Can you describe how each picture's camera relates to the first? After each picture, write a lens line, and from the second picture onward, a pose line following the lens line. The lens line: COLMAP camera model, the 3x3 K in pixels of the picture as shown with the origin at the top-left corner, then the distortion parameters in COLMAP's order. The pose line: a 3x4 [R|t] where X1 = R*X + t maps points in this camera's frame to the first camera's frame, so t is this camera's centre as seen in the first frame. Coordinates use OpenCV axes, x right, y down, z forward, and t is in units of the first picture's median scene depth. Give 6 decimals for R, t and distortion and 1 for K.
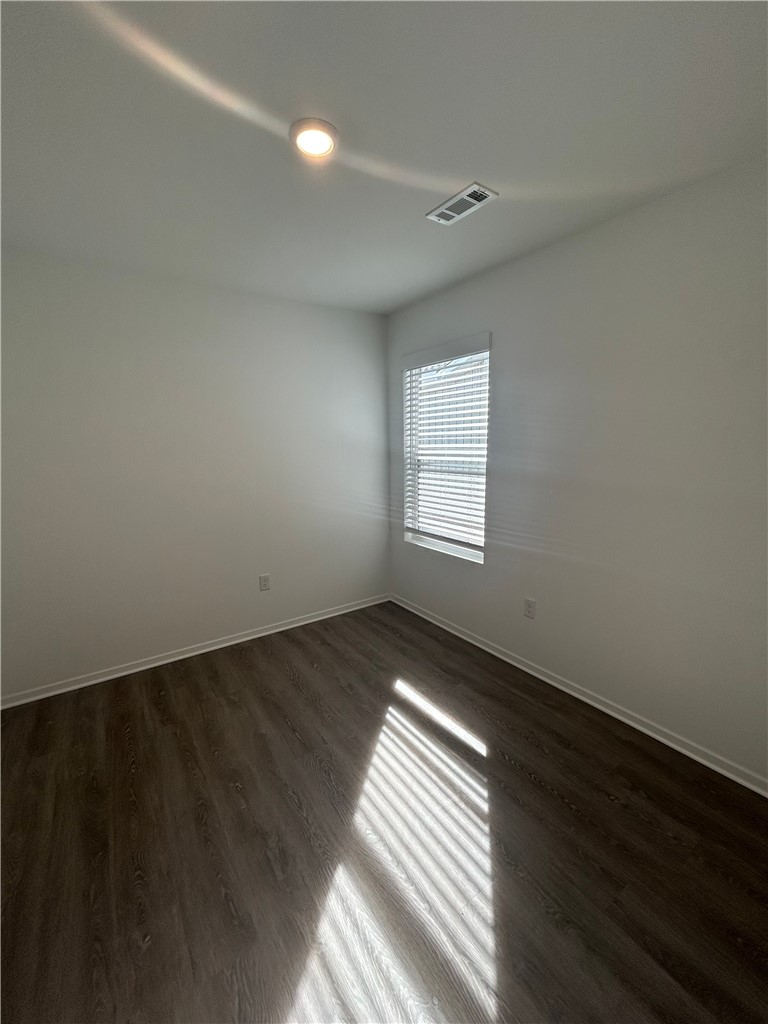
lens RADIAL K [[409.8, 0, 385.1], [0, 409.8, 514.3], [0, 0, 1]] dist [-0.000714, -0.000366]
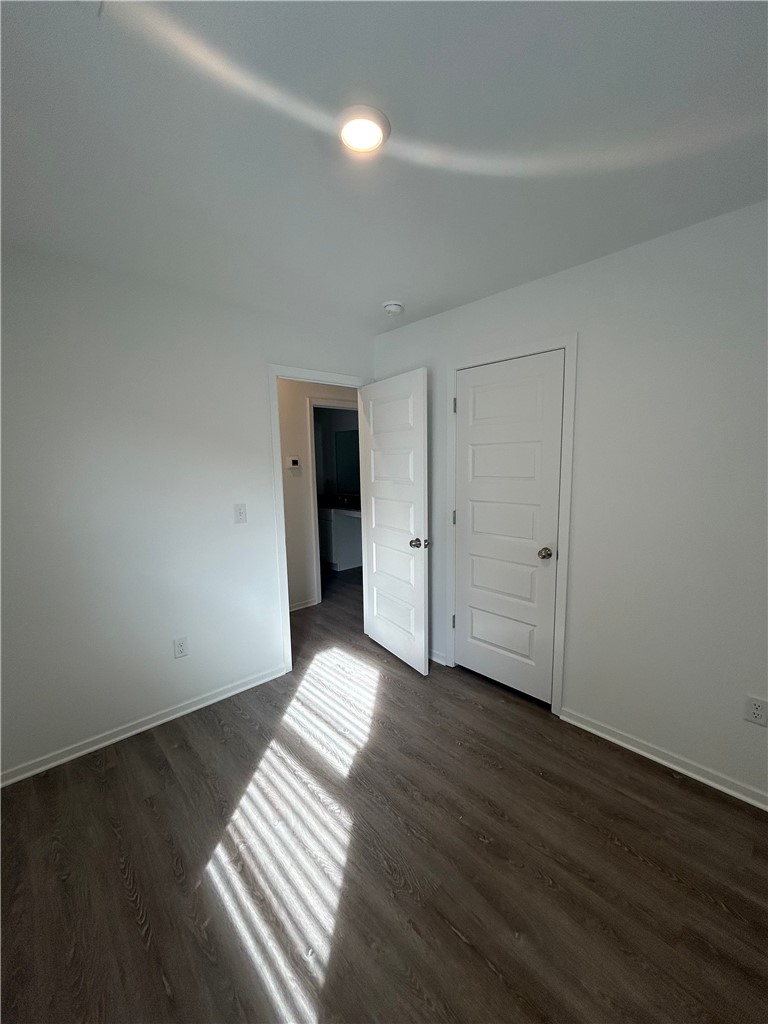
lens RADIAL K [[409.8, 0, 385.1], [0, 409.8, 514.3], [0, 0, 1]] dist [-0.000714, -0.000366]
pose [[-0.991088, 0.048877, -0.123916, -0.069821], [0.008607, 0.951805, 0.306582, -0.351755], [0.132928, 0.302784, -0.943744, 1.811348]]
